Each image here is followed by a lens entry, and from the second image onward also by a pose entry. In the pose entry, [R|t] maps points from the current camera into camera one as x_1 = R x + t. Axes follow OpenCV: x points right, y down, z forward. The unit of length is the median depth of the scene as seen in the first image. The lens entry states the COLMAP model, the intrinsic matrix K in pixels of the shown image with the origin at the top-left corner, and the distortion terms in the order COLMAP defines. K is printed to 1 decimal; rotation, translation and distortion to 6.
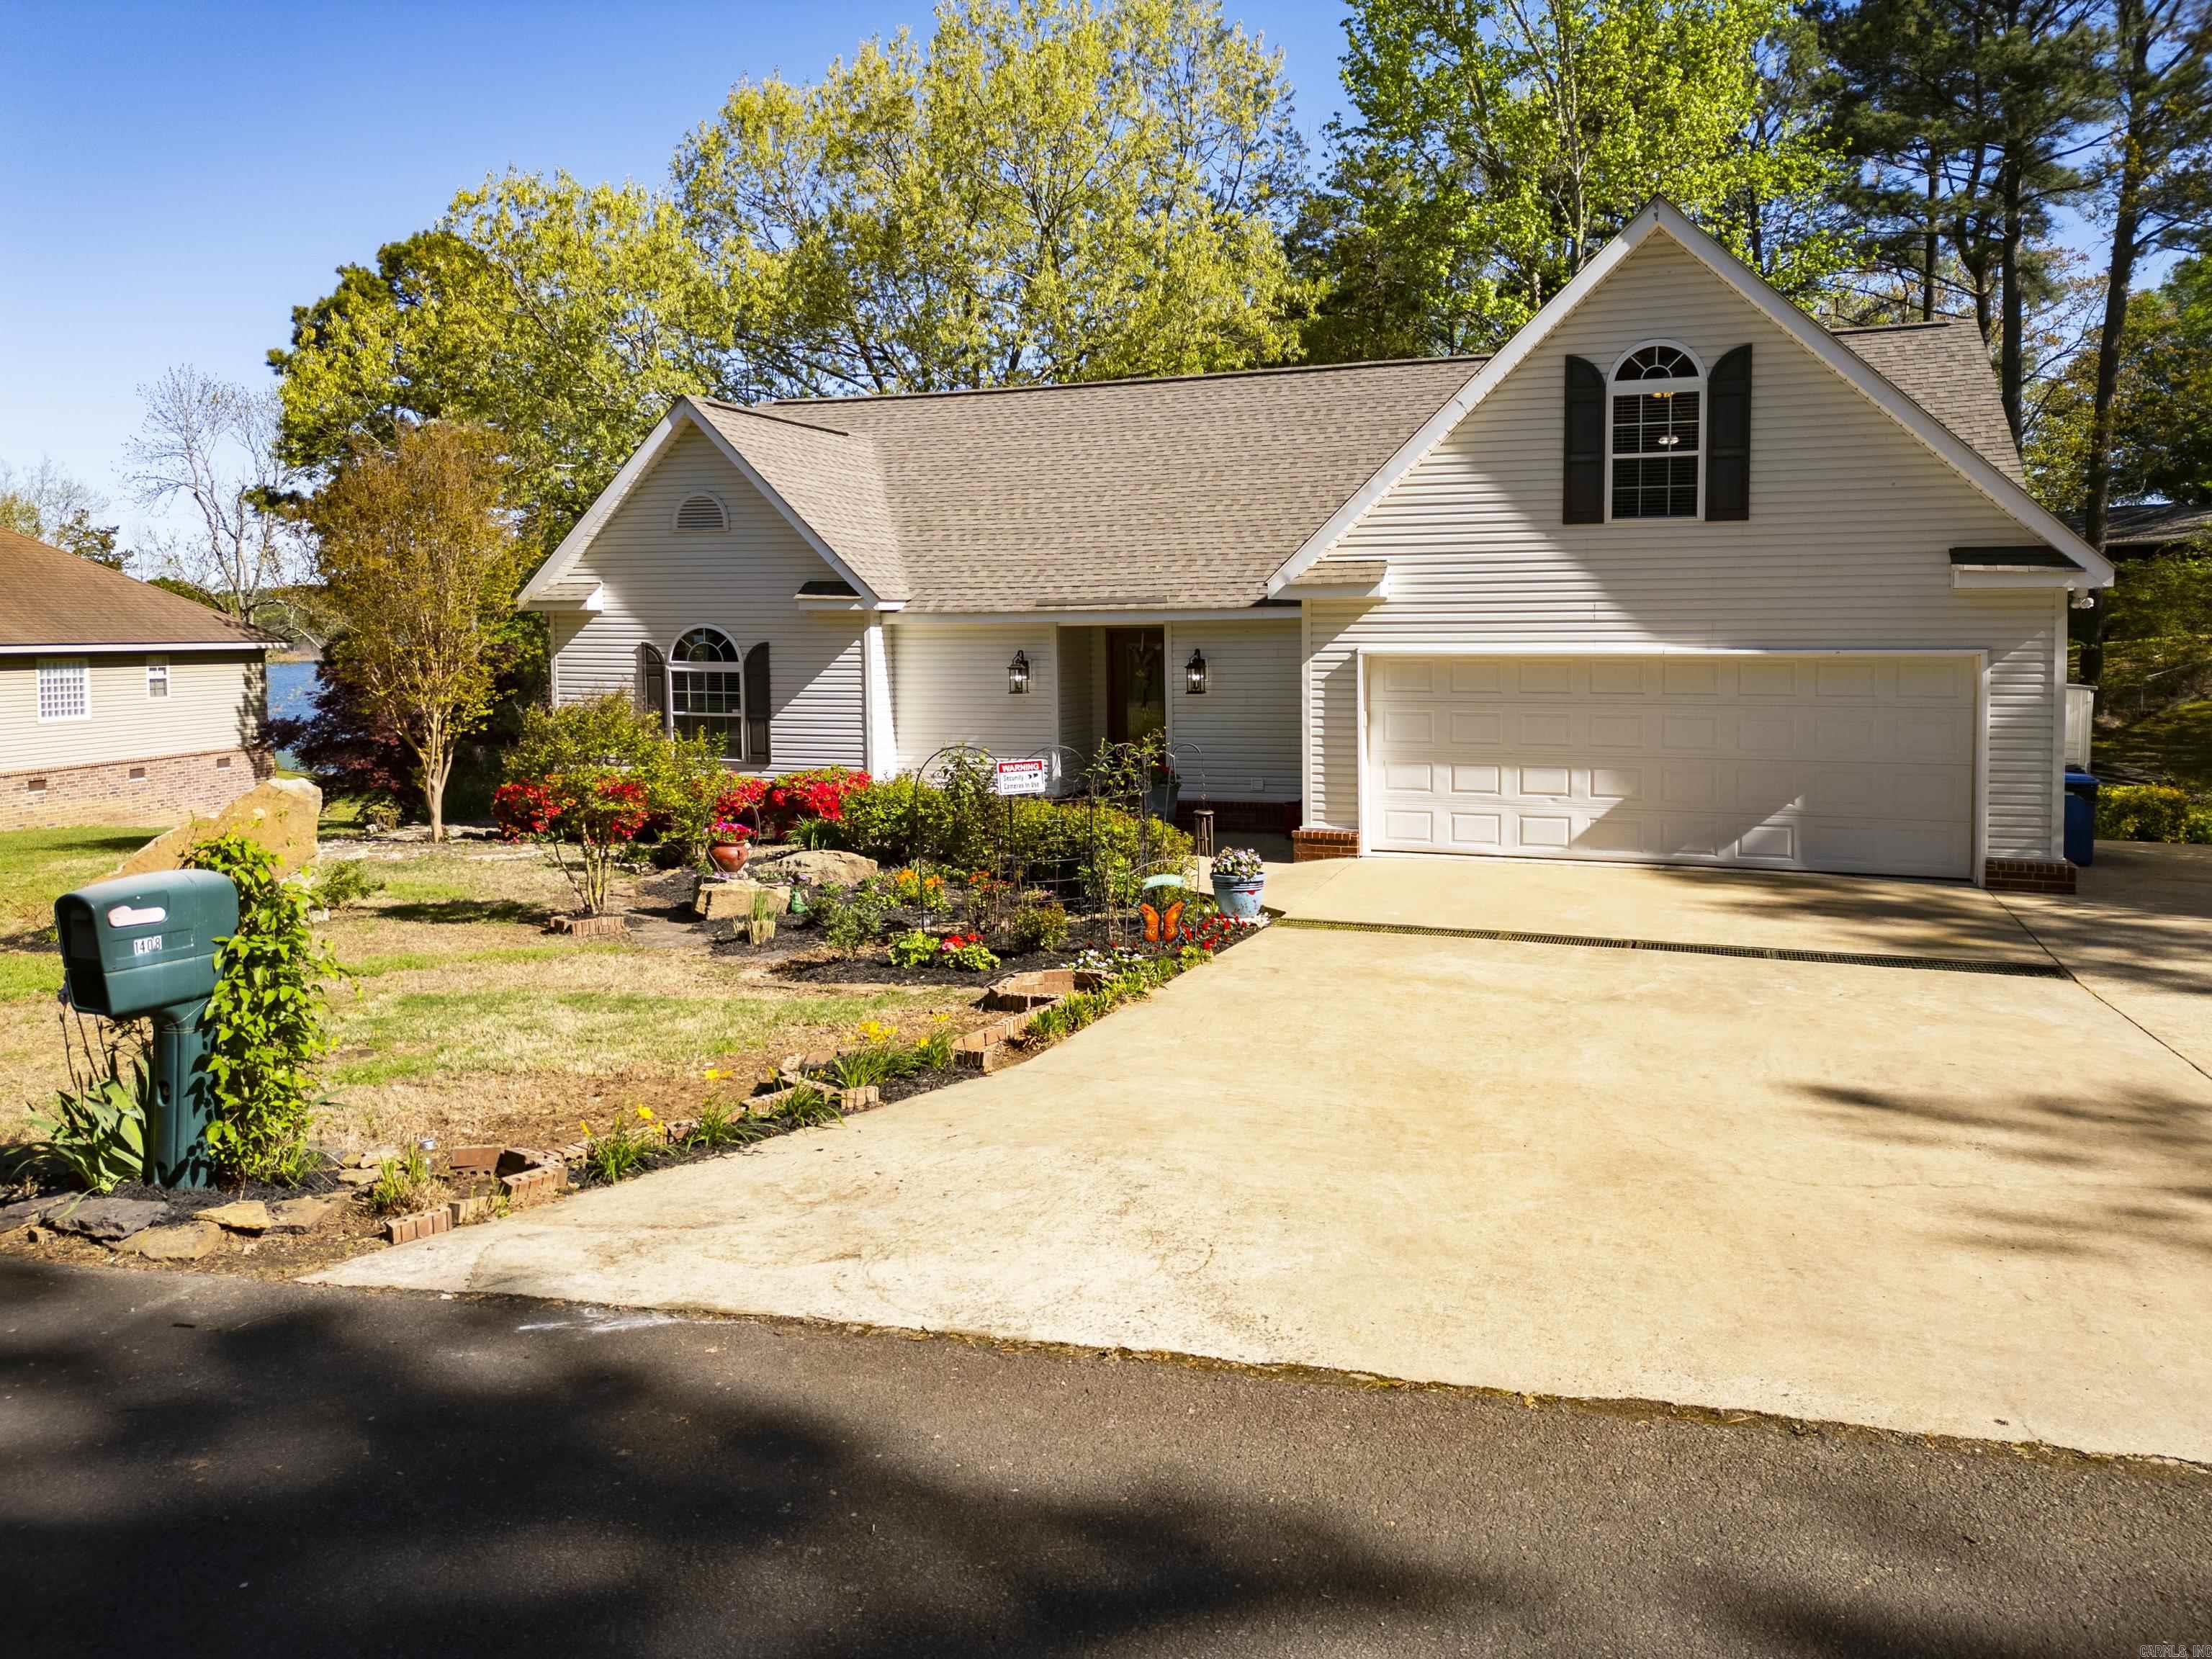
lens RADIAL K [[1718.3, 0, 1104.8], [0, 1718.3, 740.3], [0, 0, 1]] dist [0.061822, -0.002208]
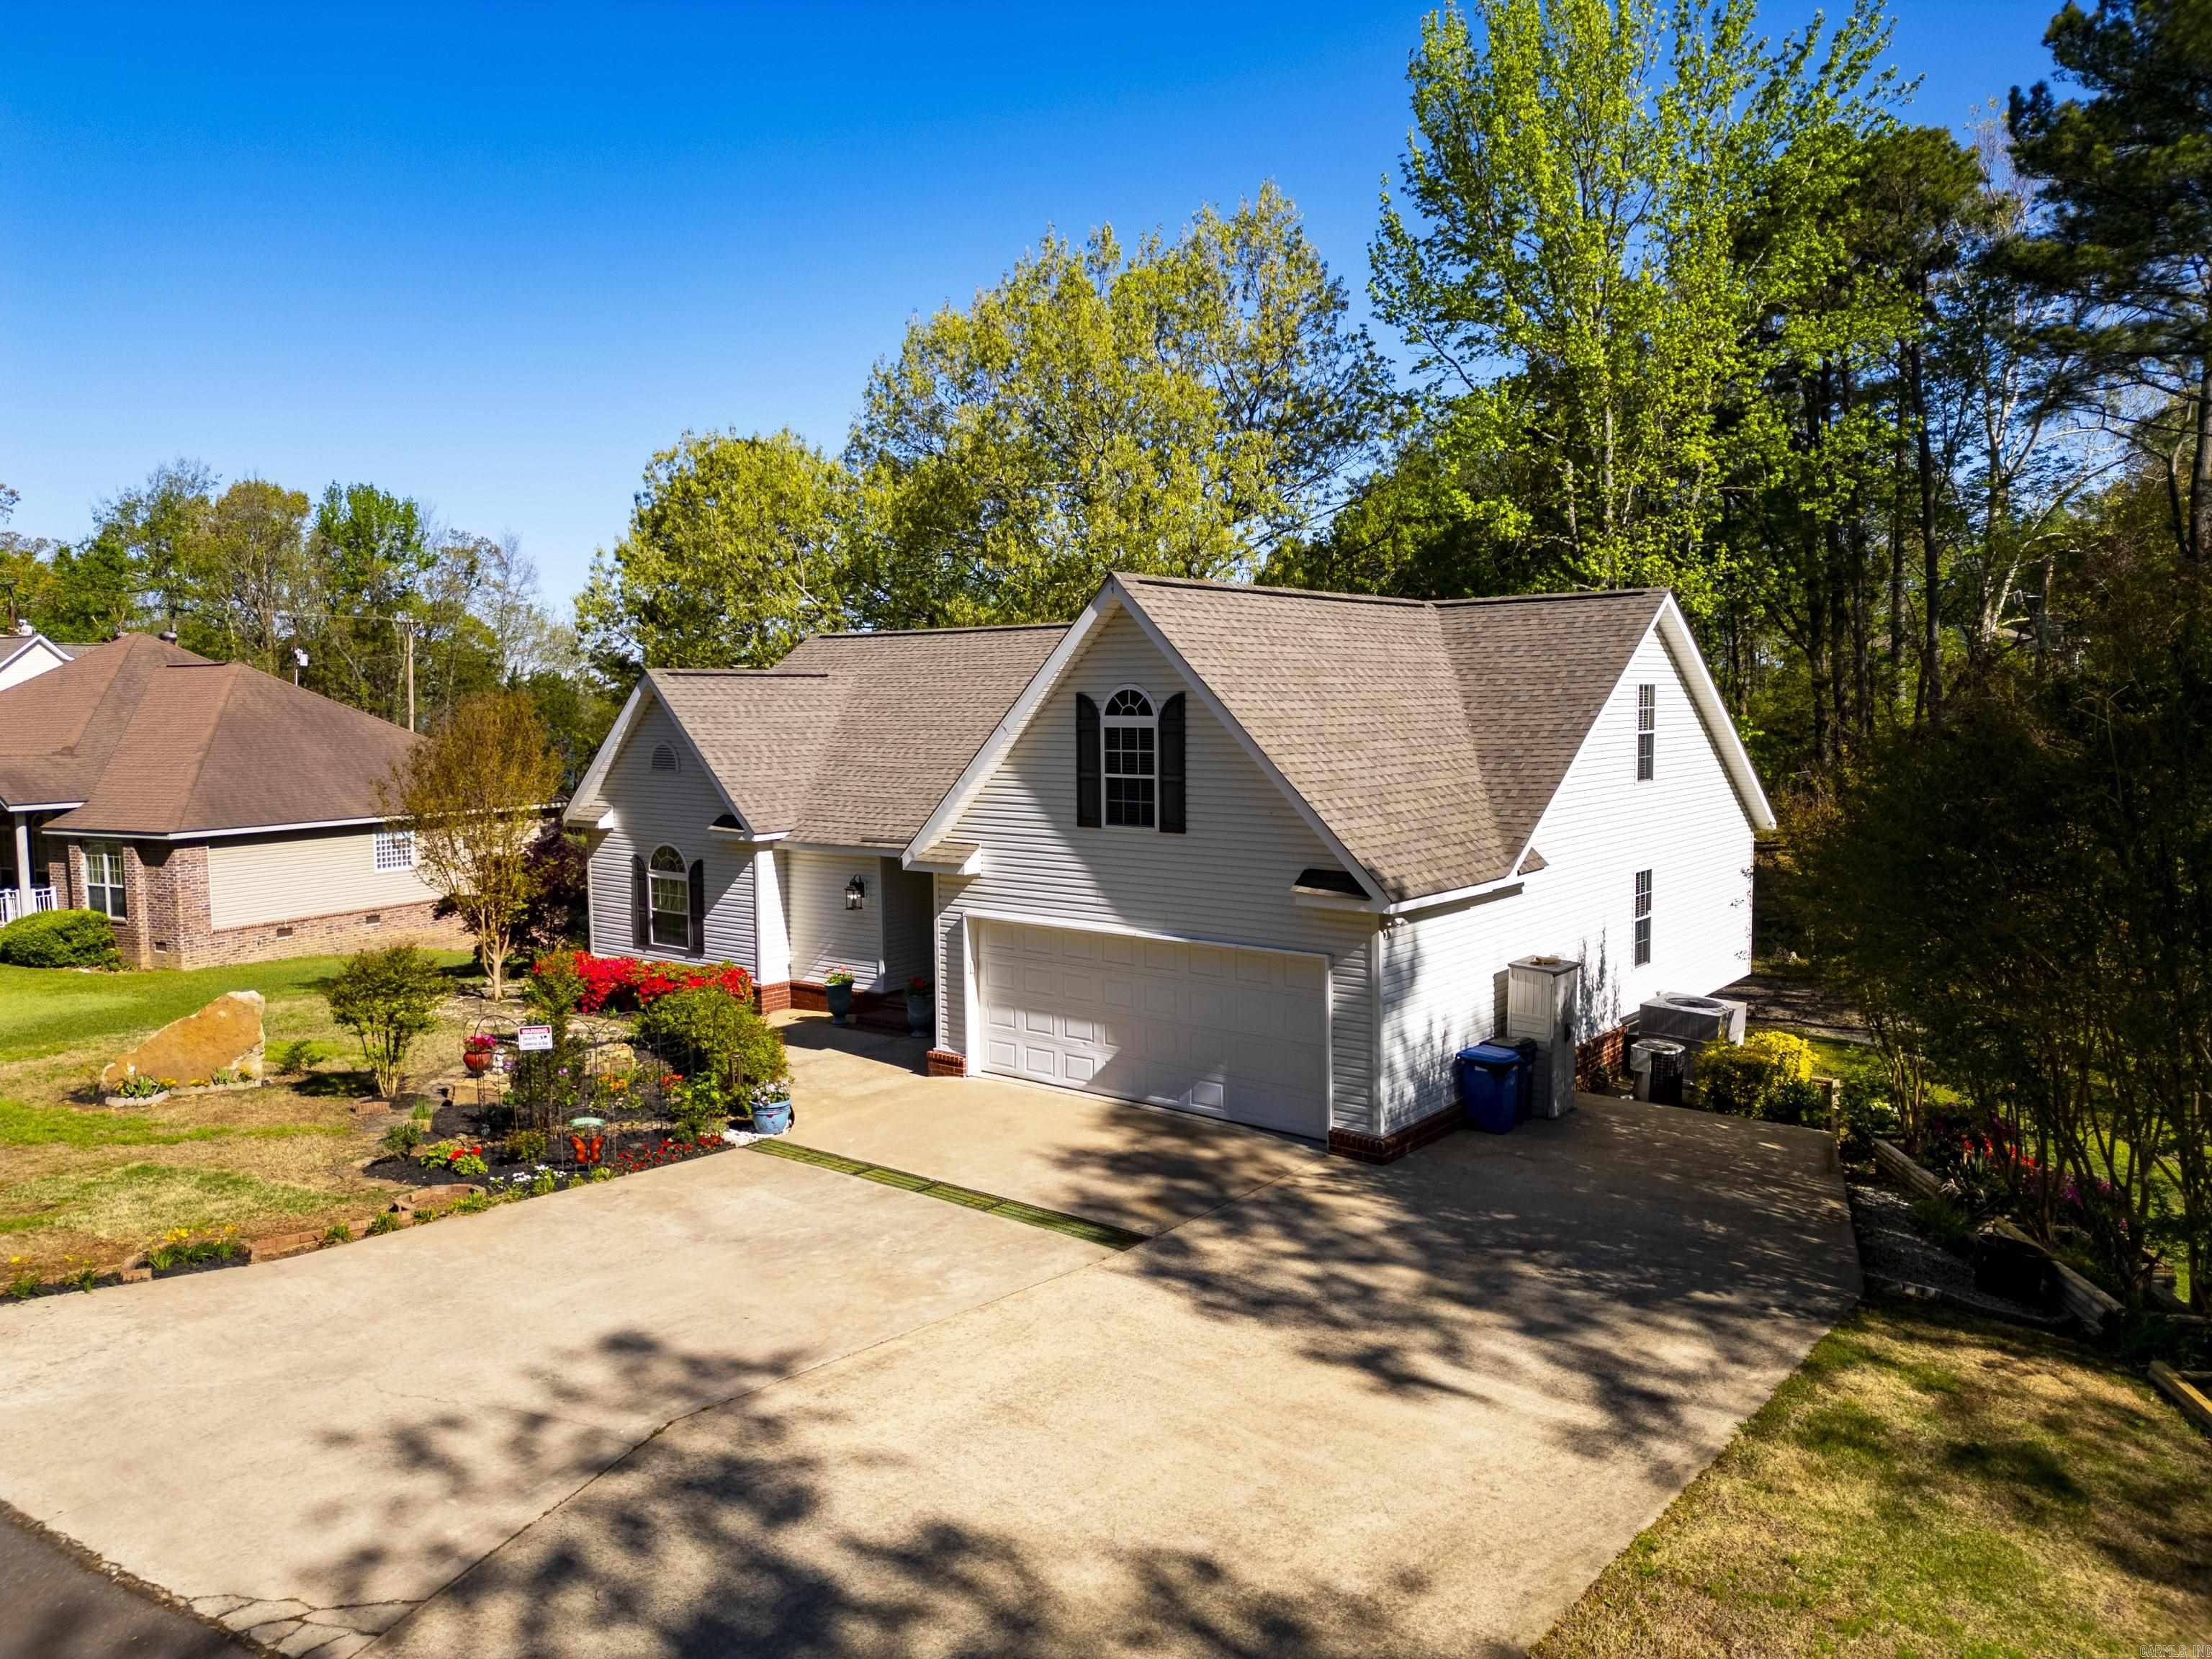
lens RADIAL K [[1768.3, 0, 1150.6], [0, 1768.3, 828.5], [0, 0, 1]] dist [0.002585, -0.003067]
pose [[0.945543, 0.018987, -0.324942, 0.685560], [-0.010099, 0.999528, 0.029018, -0.151425], [0.325339, -0.024157, 0.945289, -0.177116]]
